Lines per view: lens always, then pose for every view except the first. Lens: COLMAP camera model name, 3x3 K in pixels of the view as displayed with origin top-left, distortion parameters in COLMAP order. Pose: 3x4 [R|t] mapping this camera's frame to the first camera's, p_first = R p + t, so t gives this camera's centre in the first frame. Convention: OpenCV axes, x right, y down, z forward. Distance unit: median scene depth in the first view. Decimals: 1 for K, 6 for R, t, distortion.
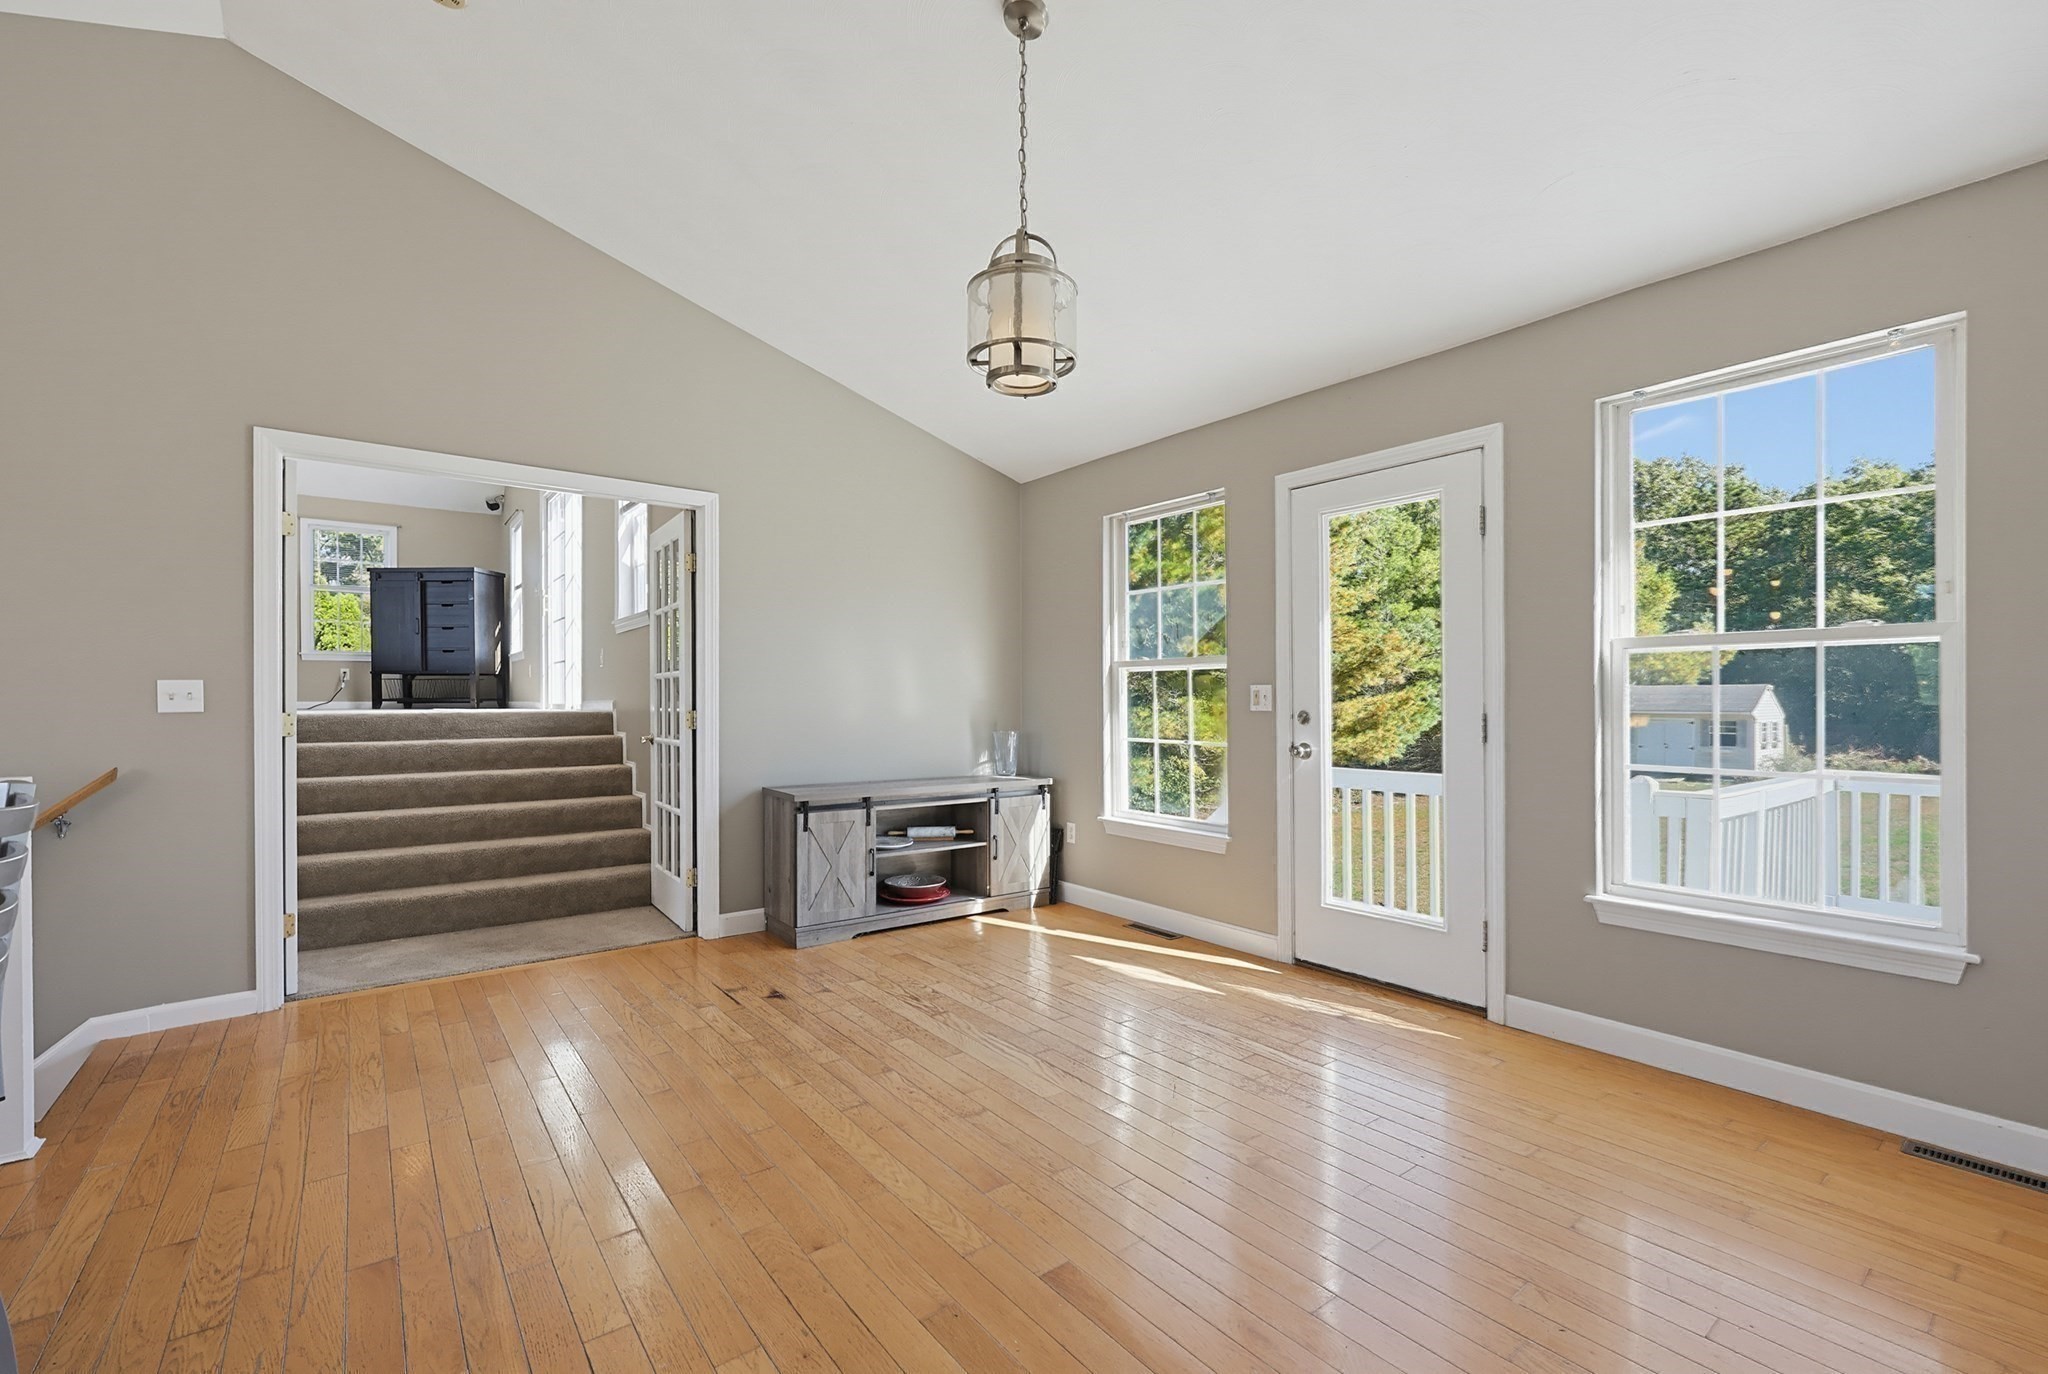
lens RADIAL K [[892.2, 0, 999.7], [0, 892.2, 701.9], [0, 0, 1]] dist [-0.003884, 0.001046]
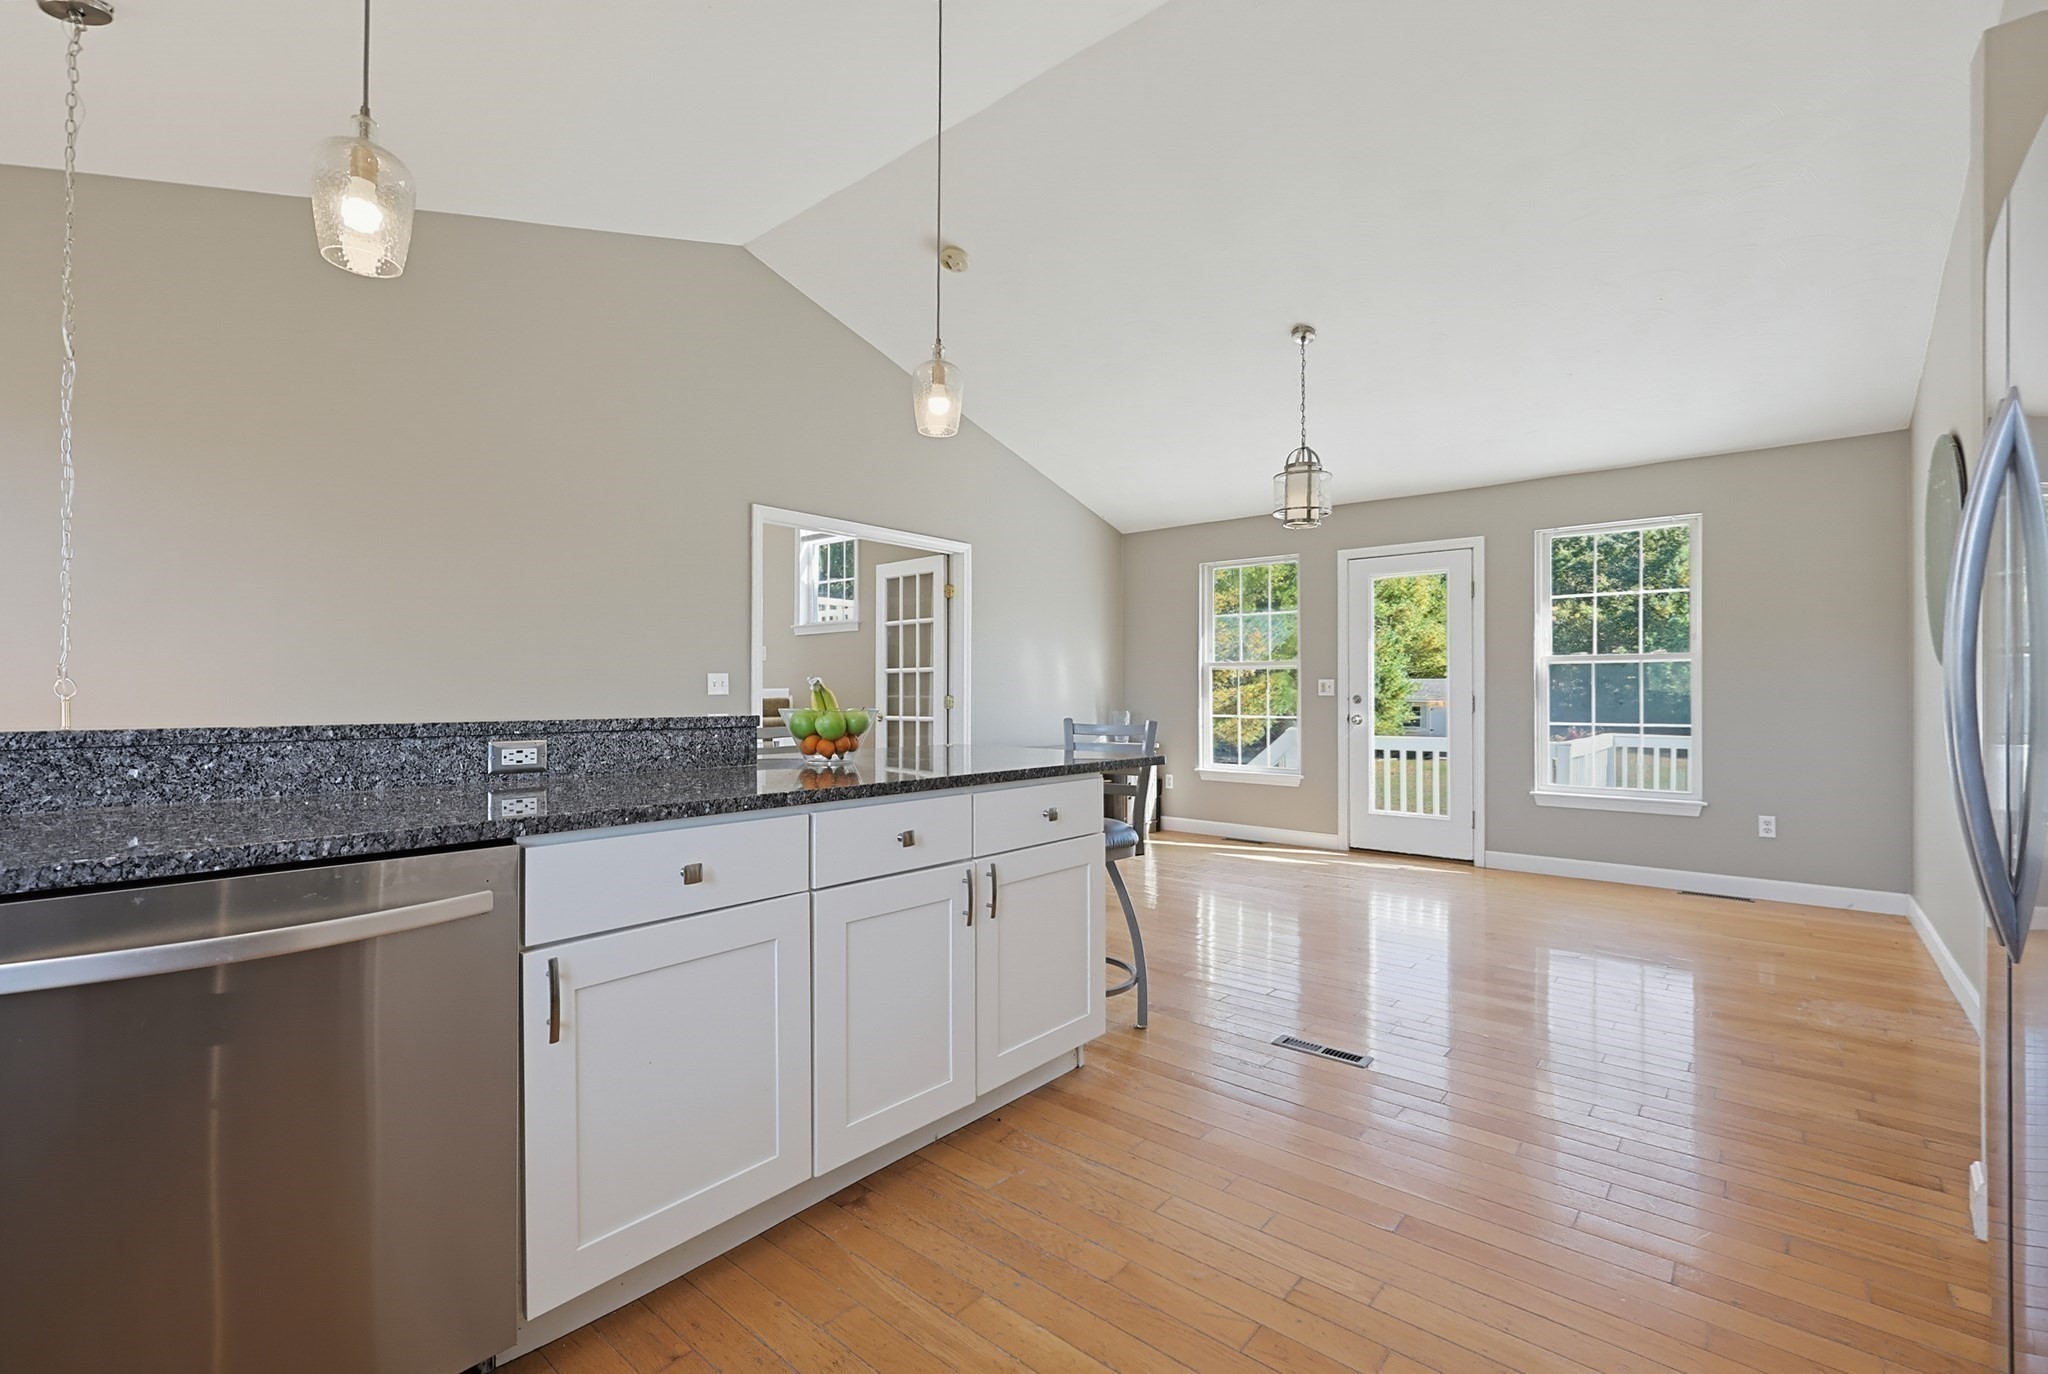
lens RADIAL K [[892.2, 0, 1024.7], [0, 892.2, 690.3], [0, 0, 1]] dist [-0.003884, 0.001046]
pose [[0.977416, 0.001581, 0.211320, -0.588801], [-0.001158, 0.999997, -0.002123, 0.005205], [-0.211322, 0.001830, 0.977415, -0.464010]]
